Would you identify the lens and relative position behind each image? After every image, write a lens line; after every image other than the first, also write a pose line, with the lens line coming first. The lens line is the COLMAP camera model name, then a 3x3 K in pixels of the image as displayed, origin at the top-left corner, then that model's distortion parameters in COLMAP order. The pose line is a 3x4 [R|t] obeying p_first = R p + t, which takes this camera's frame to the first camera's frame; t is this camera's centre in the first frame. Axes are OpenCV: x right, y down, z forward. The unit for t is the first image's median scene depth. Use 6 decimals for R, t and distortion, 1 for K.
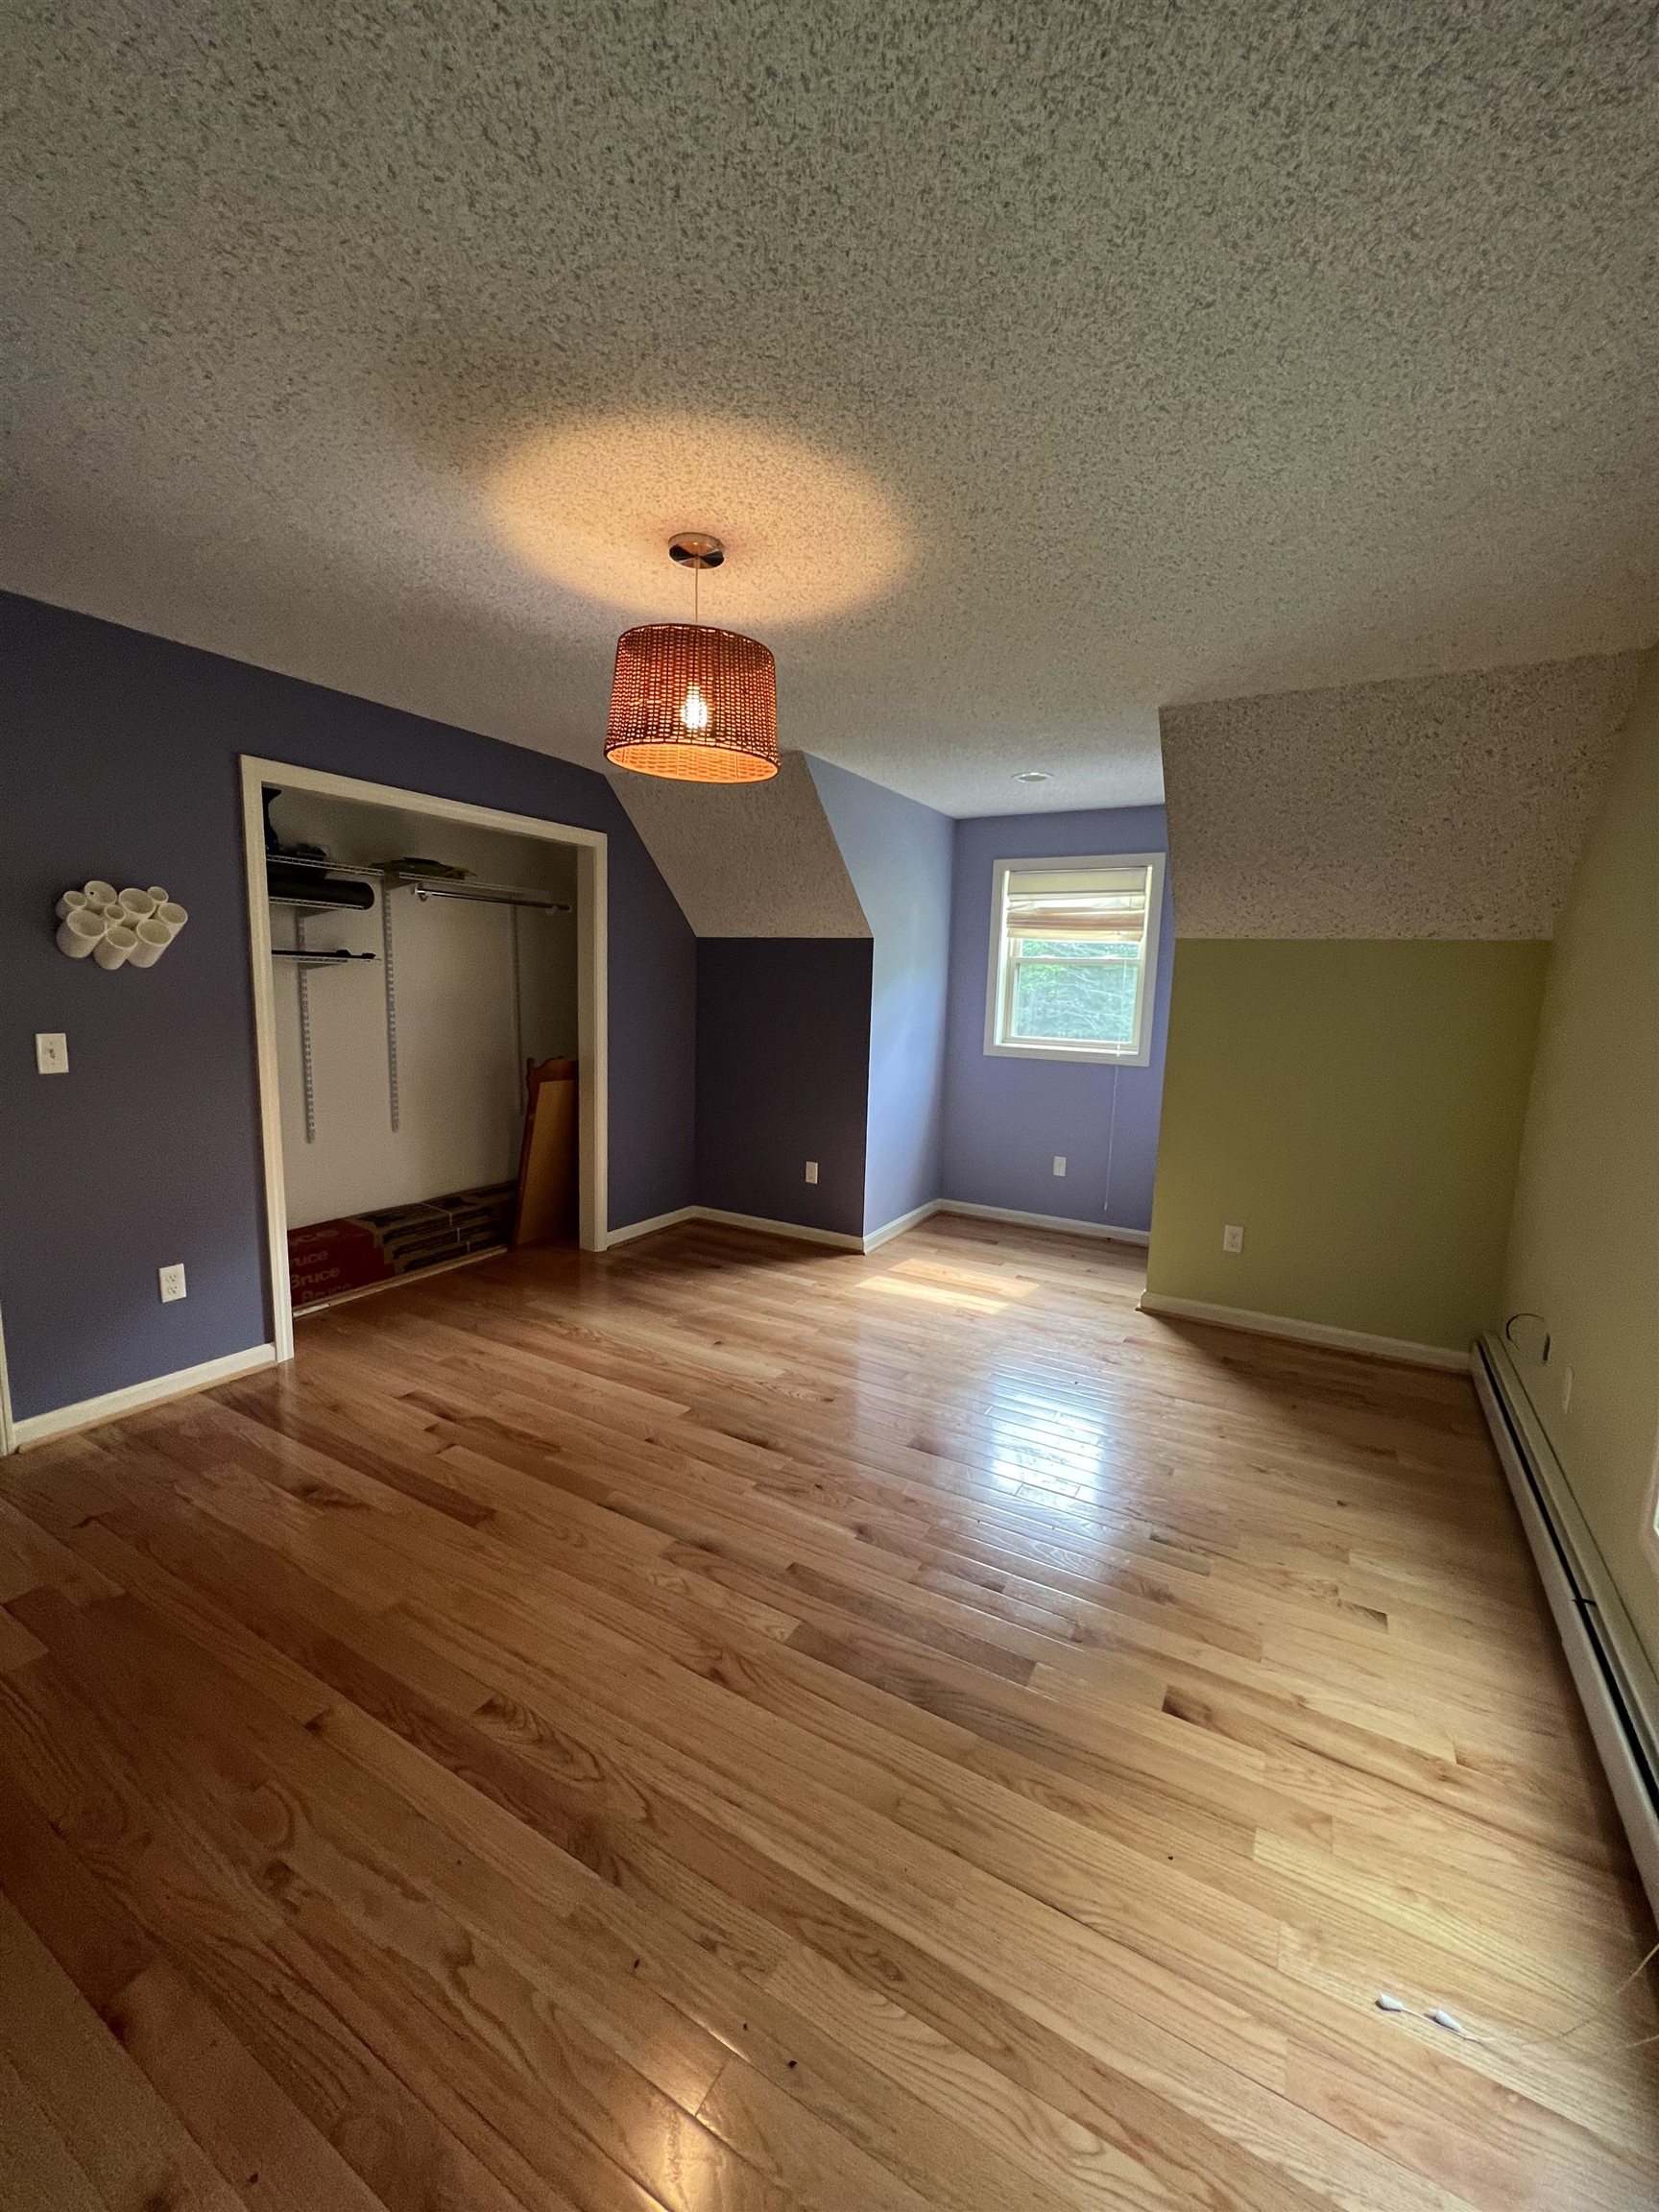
lens RADIAL K [[884.5, 0, 827.6], [0, 884.5, 1102.1], [0, 0, 1]] dist [0.000186, -0.000345]
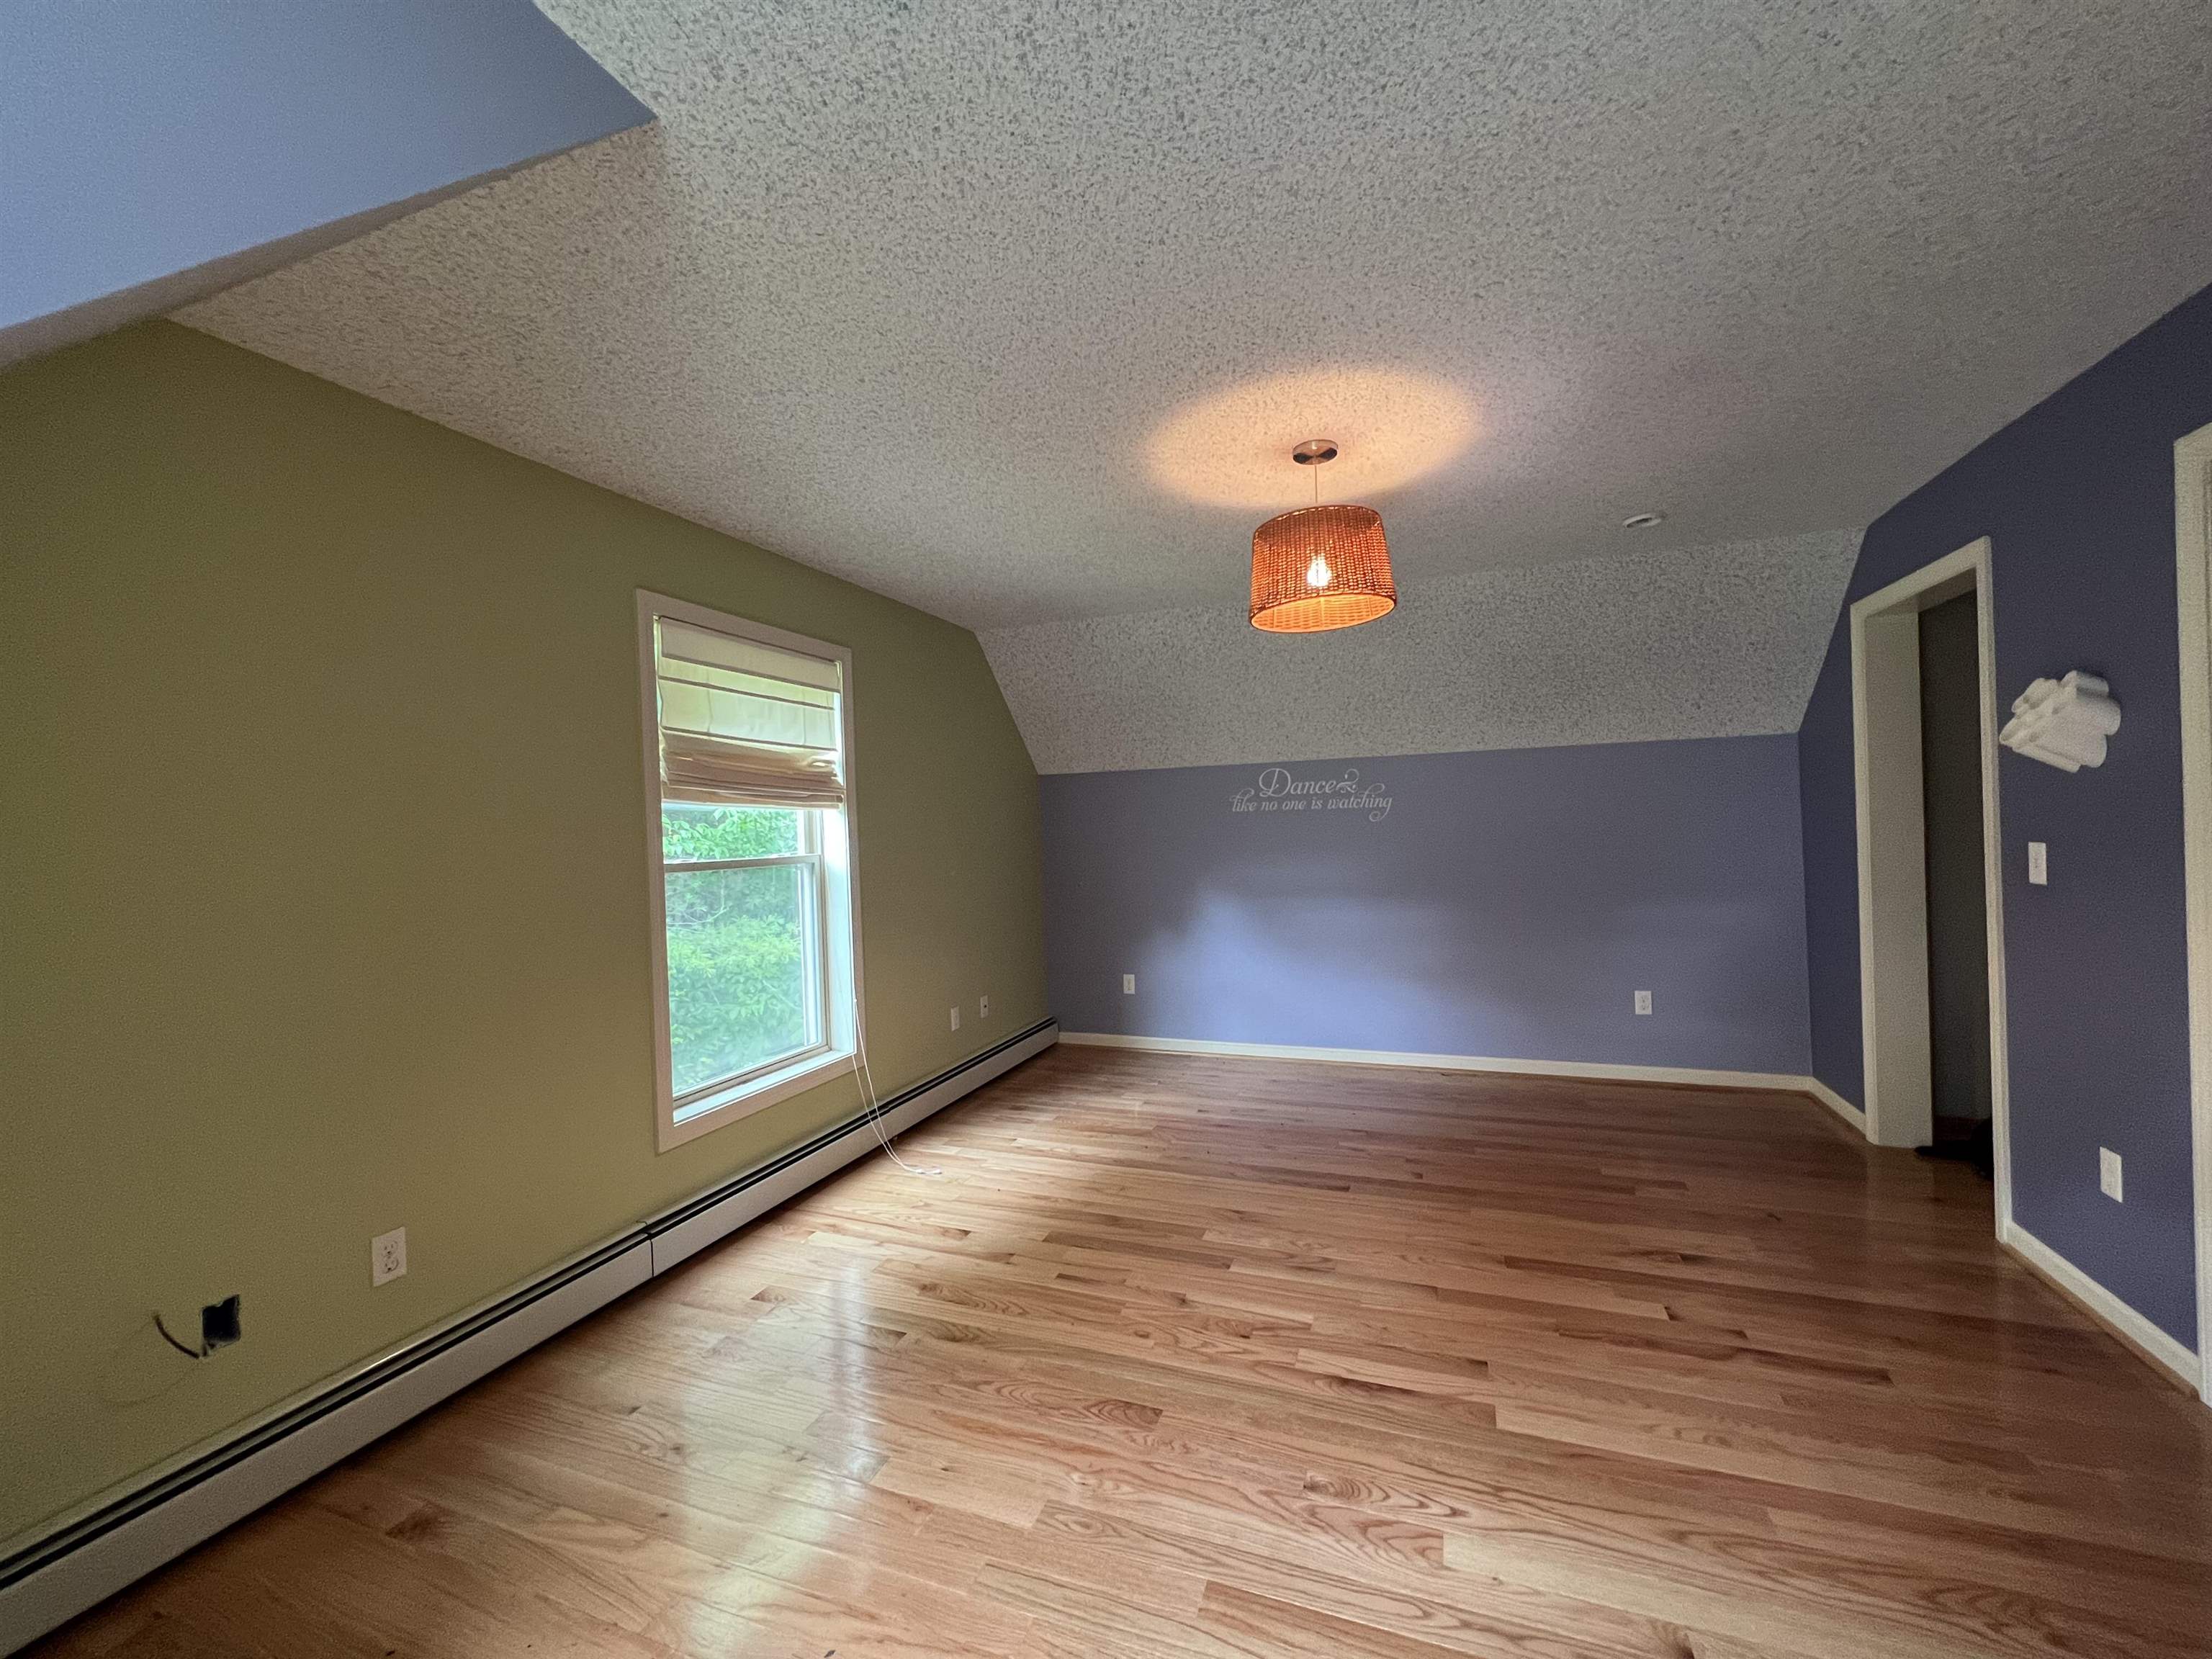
lens RADIAL K [[884.5, 0, 1106.9], [0, 884.5, 833.3], [0, 0, 1]] dist [0.000186, -0.000345]
pose [[-0.987465, 0.001606, -0.157830, 0.197737], [-0.020475, 0.990196, 0.138177, -0.146603], [0.156505, 0.139677, -0.977751, 1.300392]]
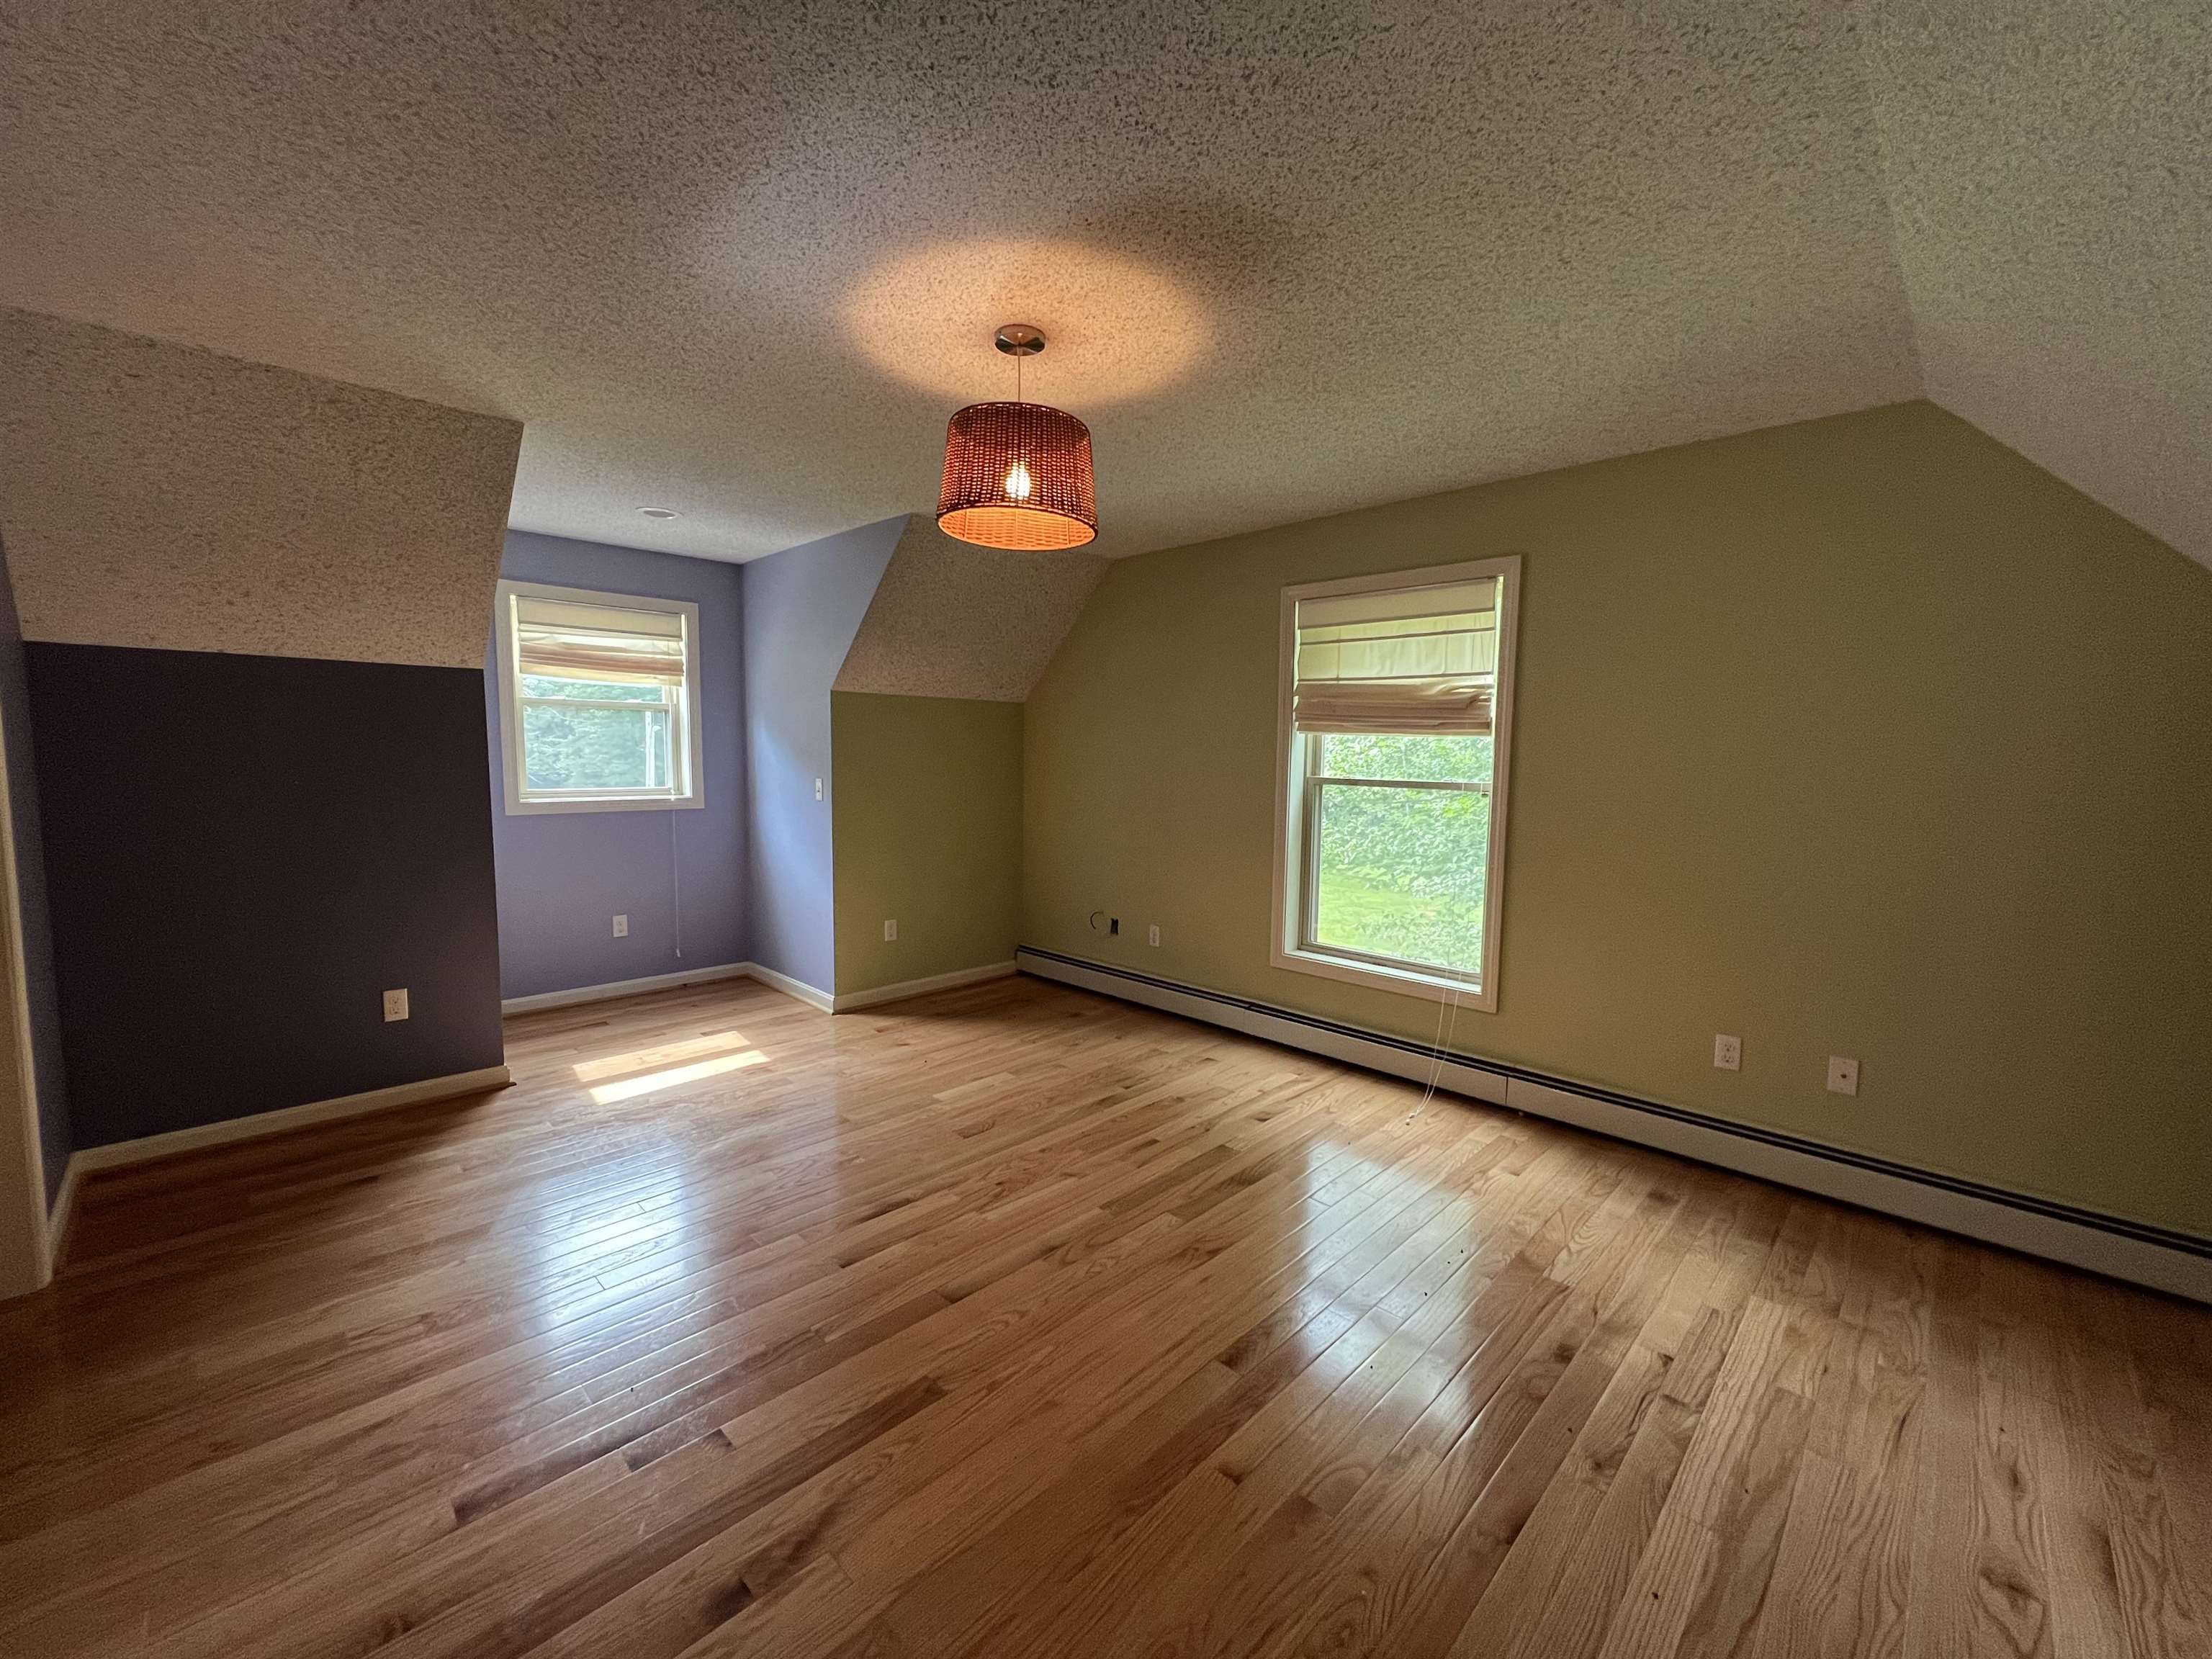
lens RADIAL K [[884.5, 0, 1104.8], [0, 884.5, 827.6], [0, 0, 1]] dist [0.000186, -0.000345]
pose [[0.255492, -0.109794, 0.960557, -0.717303], [0.126936, 0.988740, 0.079253, -0.055734], [-0.958442, 0.101680, 0.266552, 0.385842]]
